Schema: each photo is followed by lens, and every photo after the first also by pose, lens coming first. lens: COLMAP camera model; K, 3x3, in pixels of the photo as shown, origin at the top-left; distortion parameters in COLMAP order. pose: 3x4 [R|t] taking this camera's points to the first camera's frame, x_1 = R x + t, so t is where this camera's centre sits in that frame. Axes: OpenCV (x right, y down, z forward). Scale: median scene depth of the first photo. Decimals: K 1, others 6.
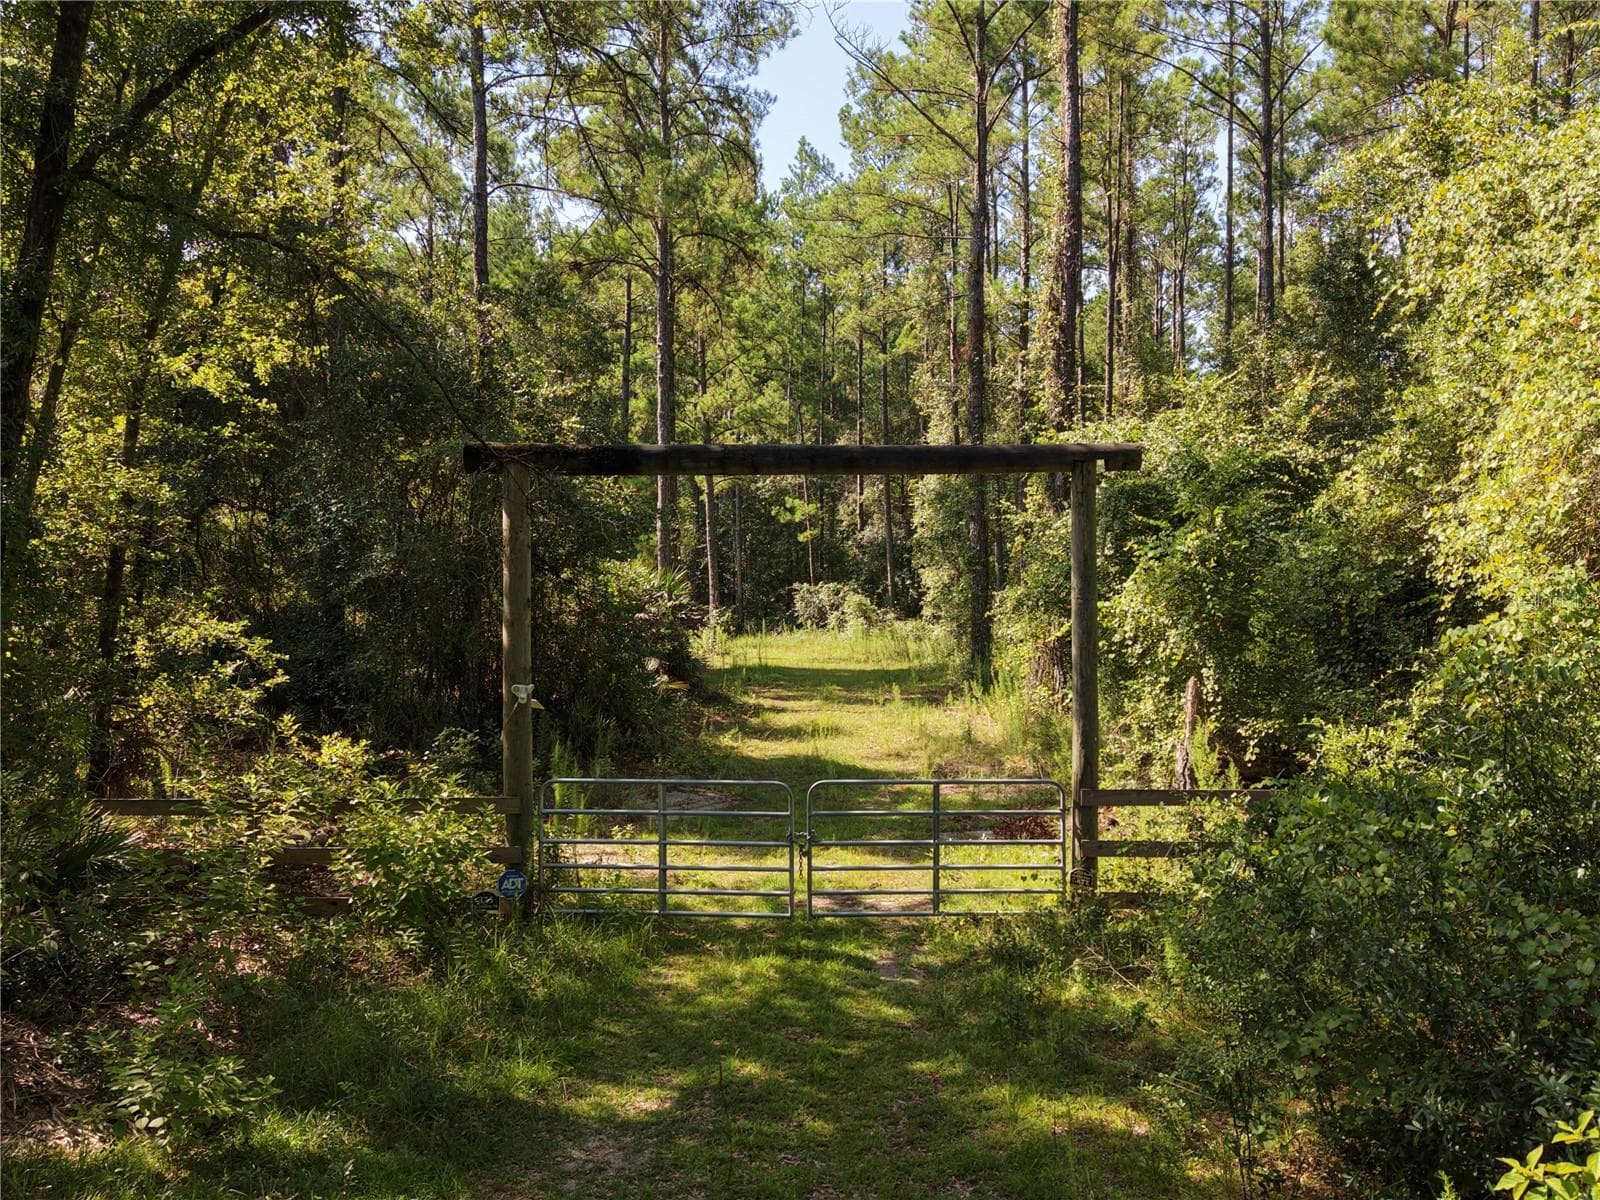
lens RADIAL K [[1329.0, 0, 800.0], [0, 1329.0, 600.0], [0, 0, 1]] dist [0.007580, -0.066554]
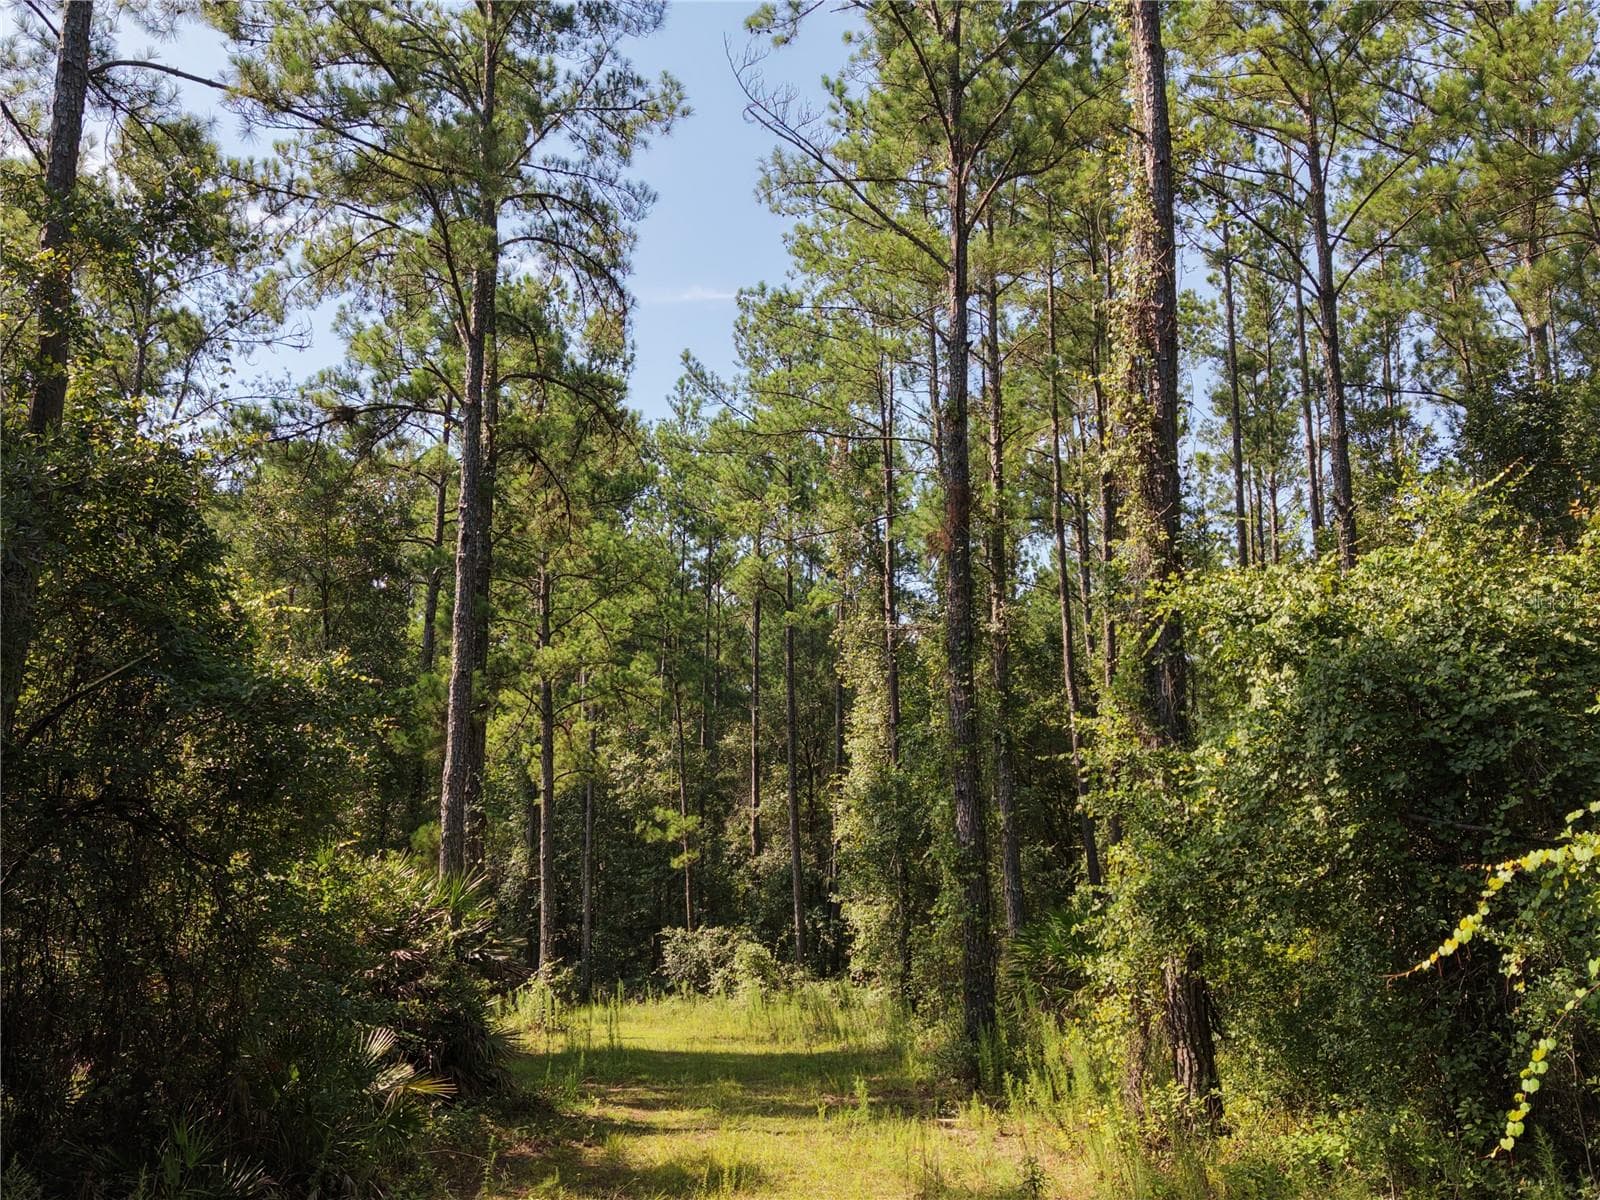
lens RADIAL K [[1538.9, 0, 800.0], [0, 1538.9, 600.0], [0, 0, 1]] dist [0.171862, -0.007066]
pose [[0.996441, 0.019187, 0.082082, -0.003845], [0.000299, 0.972939, -0.231062, 0.010035], [-0.084294, 0.230264, 0.969470, 0.160190]]
